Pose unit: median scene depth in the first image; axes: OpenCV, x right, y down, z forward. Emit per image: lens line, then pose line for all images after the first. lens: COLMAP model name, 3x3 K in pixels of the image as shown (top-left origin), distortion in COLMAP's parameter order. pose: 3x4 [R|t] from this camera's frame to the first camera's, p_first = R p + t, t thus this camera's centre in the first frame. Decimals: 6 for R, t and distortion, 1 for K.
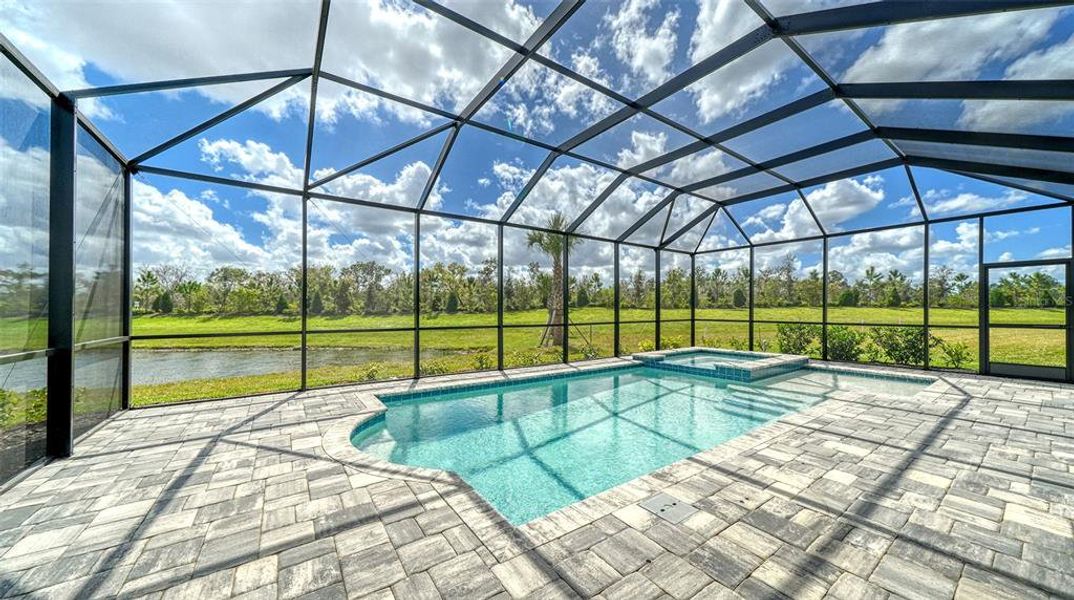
lens RADIAL K [[363.9, 0, 534.7], [0, 363.9, 304.7], [0, 0, 1]] dist [-0.000357, 0.000130]
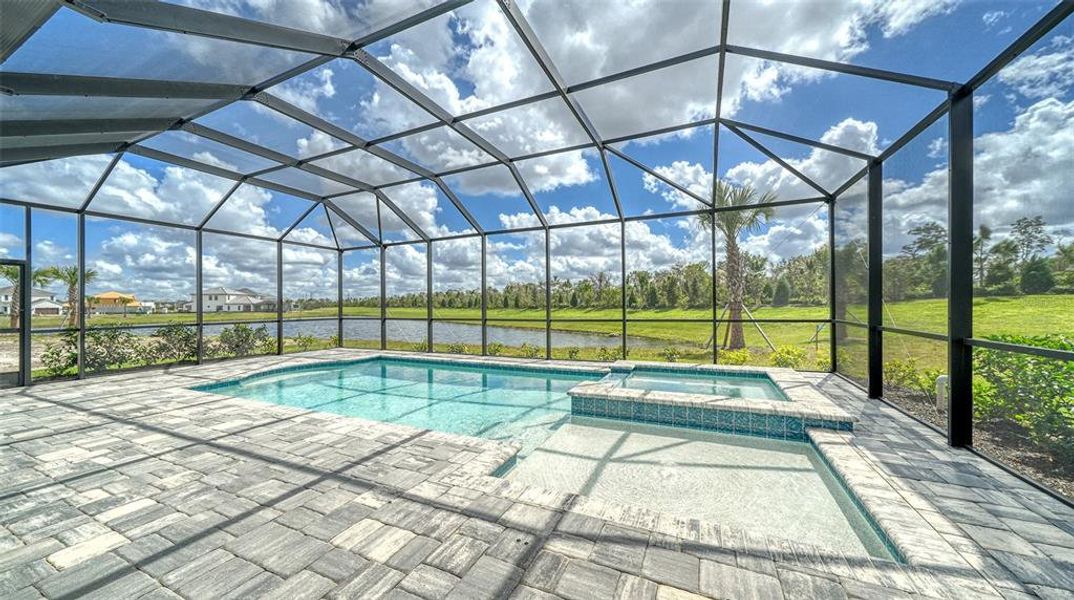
lens RADIAL K [[363.9, 0, 547.1], [0, 363.9, 302.3], [0, 0, 1]] dist [-0.000357, 0.000130]
pose [[0.517886, -0.011853, -0.855367, 0.937512], [0.023753, 0.999718, 0.000528, 0.005459], [0.855120, -0.020591, 0.518022, 0.493913]]
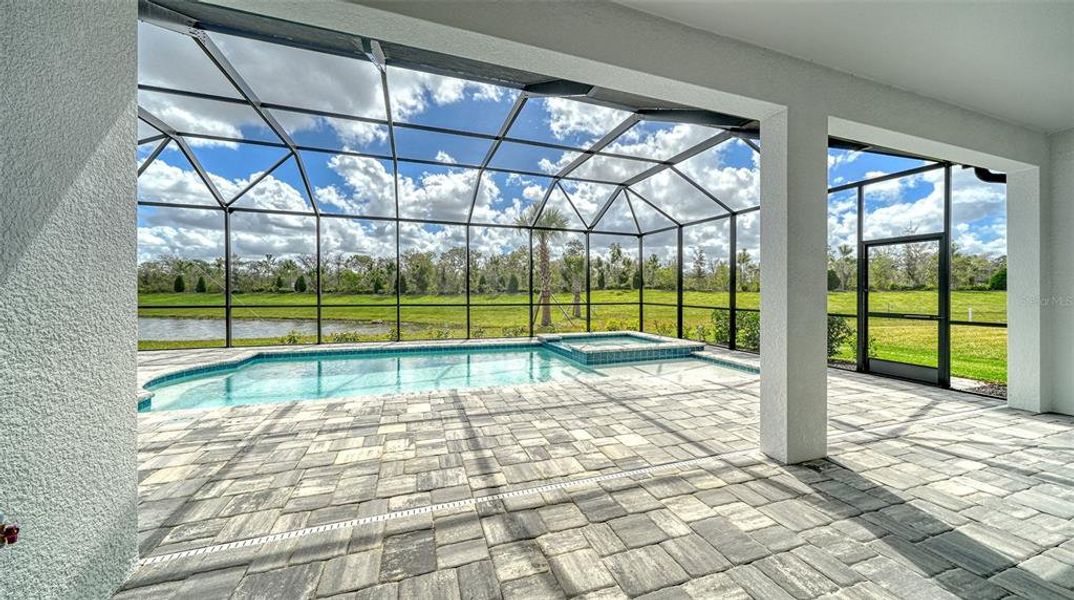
lens RADIAL K [[363.9, 0, 535.1], [0, 363.9, 302.7], [0, 0, 1]] dist [-0.000357, 0.000130]
pose [[0.959640, 0.015863, -0.280784, 0.602557], [-0.002813, 0.998900, 0.046817, -0.006809], [0.281217, -0.044138, 0.958629, -0.016859]]
